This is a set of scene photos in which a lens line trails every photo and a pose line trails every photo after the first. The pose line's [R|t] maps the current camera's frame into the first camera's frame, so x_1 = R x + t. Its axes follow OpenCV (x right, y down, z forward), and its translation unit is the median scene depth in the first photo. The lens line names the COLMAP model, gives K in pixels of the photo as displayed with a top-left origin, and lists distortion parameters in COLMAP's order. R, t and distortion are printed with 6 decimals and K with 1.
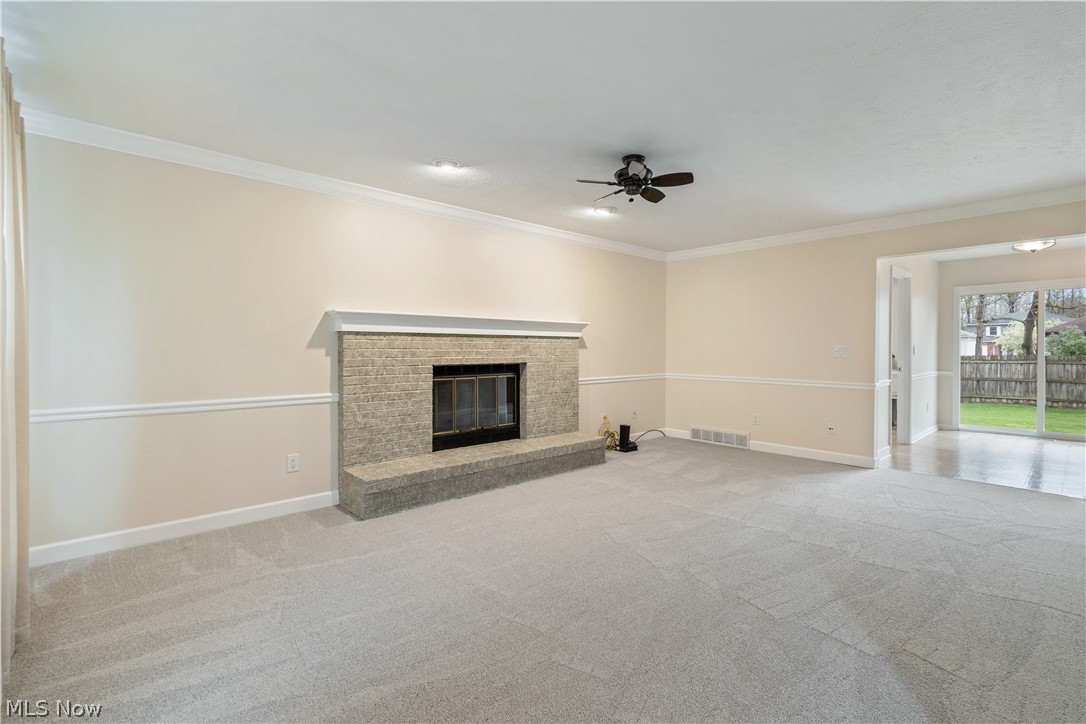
lens RADIAL K [[492.3, 0, 539.5], [0, 492.3, 351.7], [0, 0, 1]] dist [0.000042, -0.000671]
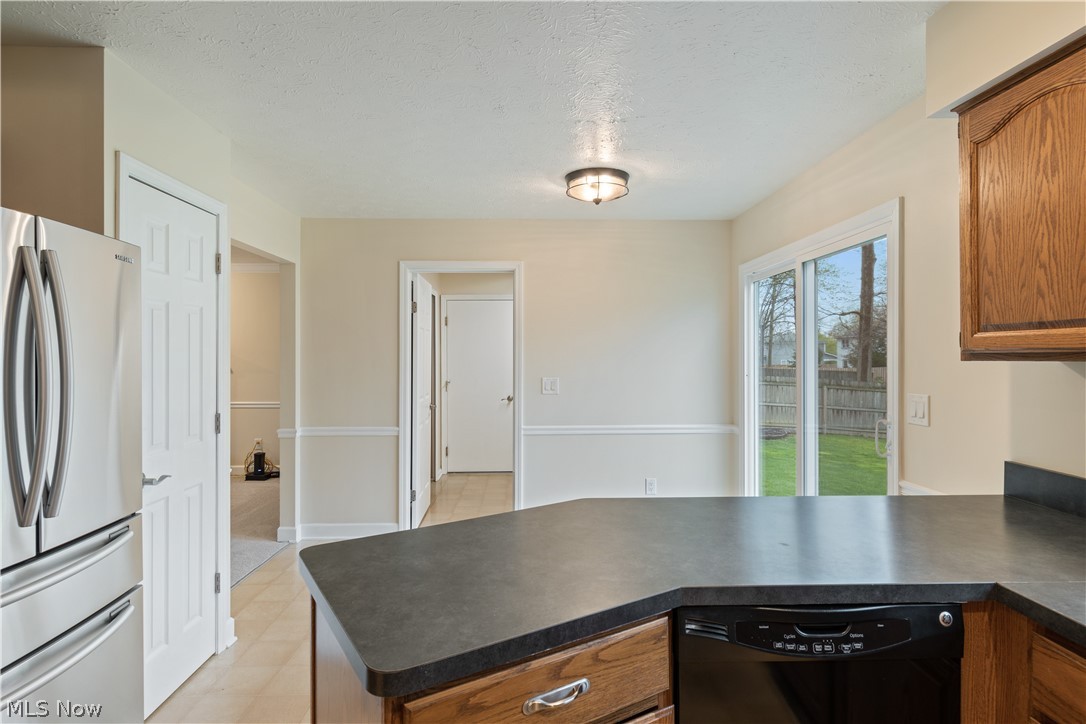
lens RADIAL K [[566.9, 0, 549.3], [0, 566.9, 354.9], [0, 0, 1]] dist [-0.003111, -0.000474]
pose [[0.768835, 0.000314, -0.639447, 1.443900], [-0.007558, 0.999934, -0.008597, -0.040836], [0.639402, 0.011442, 0.768787, 0.551798]]
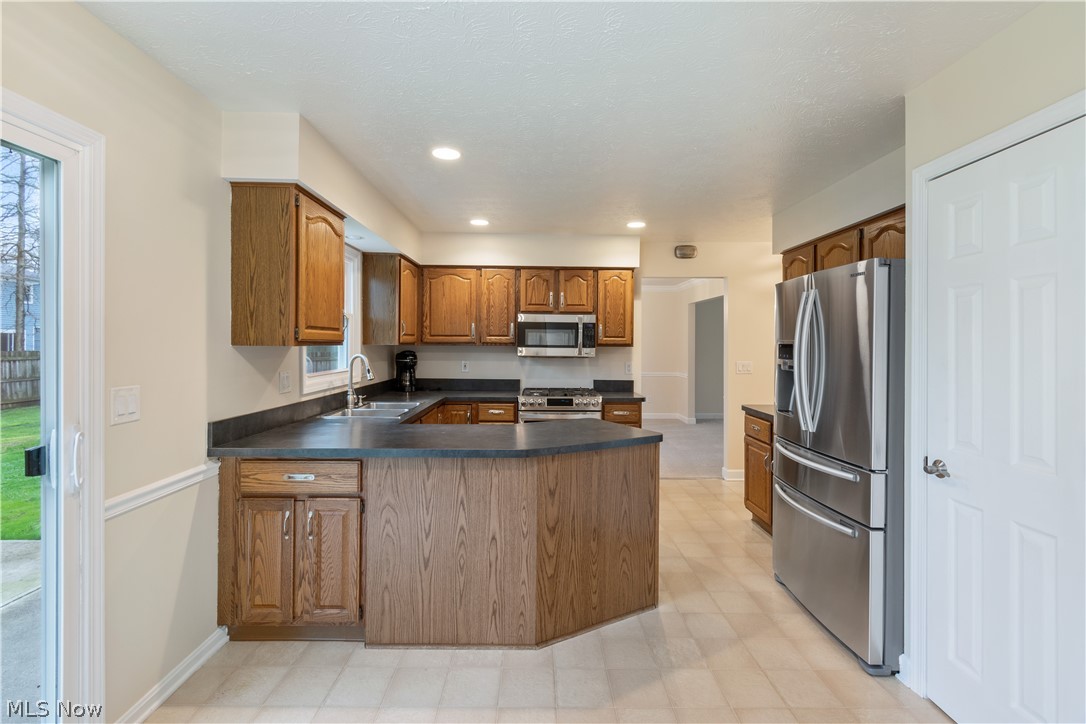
lens RADIAL K [[492.3, 0, 539.5], [0, 492.3, 351.7], [0, 0, 1]] dist [0.000042, -0.000671]
pose [[-0.754390, -0.011093, 0.656333, 0.960525], [0.001547, 0.999824, 0.018676, -0.044217], [-0.656424, 0.015105, -0.754241, 1.145886]]
